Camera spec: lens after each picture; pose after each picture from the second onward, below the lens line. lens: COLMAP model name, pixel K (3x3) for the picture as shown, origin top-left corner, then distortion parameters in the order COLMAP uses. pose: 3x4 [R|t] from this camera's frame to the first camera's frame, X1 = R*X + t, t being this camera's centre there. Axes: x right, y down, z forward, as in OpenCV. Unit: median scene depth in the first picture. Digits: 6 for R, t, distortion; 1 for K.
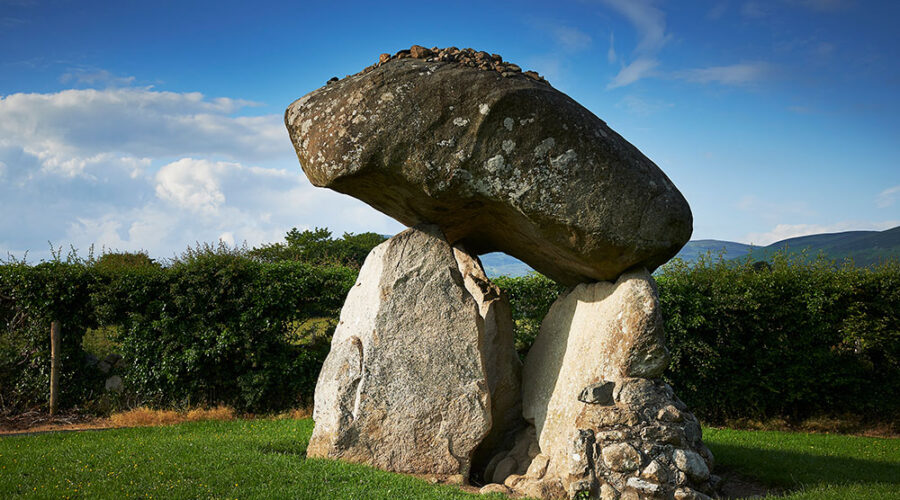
lens RADIAL K [[1092.4, 0, 450.0], [0, 1092.4, 250.9], [0, 0, 1]] dist [-0.014173, 0.000000]
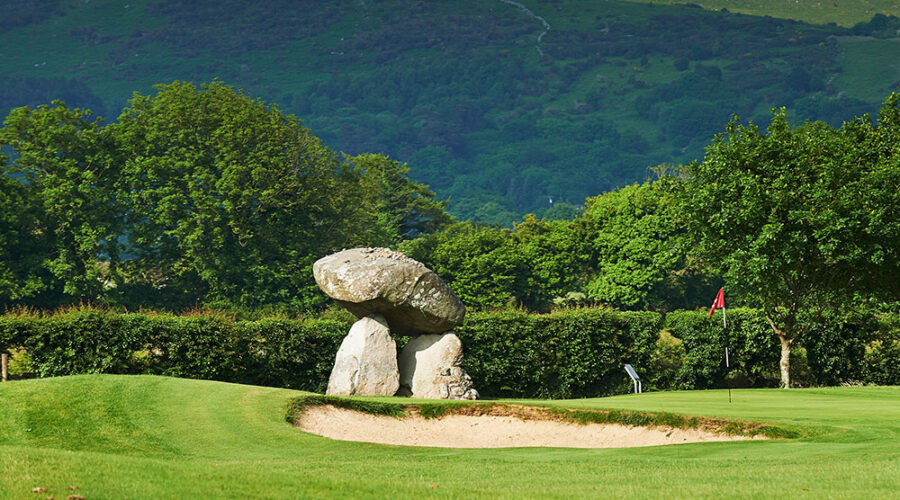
lens RADIAL K [[1092.4, 0, 449.8], [0, 1092.4, 250.9], [0, 0, 1]] dist [-0.014173, 0.000000]
pose [[0.898505, 0.023441, 0.438337, -1.199656], [-0.013307, 0.999569, -0.026177, -0.126792], [-0.438762, 0.017687, 0.898429, -1.744233]]
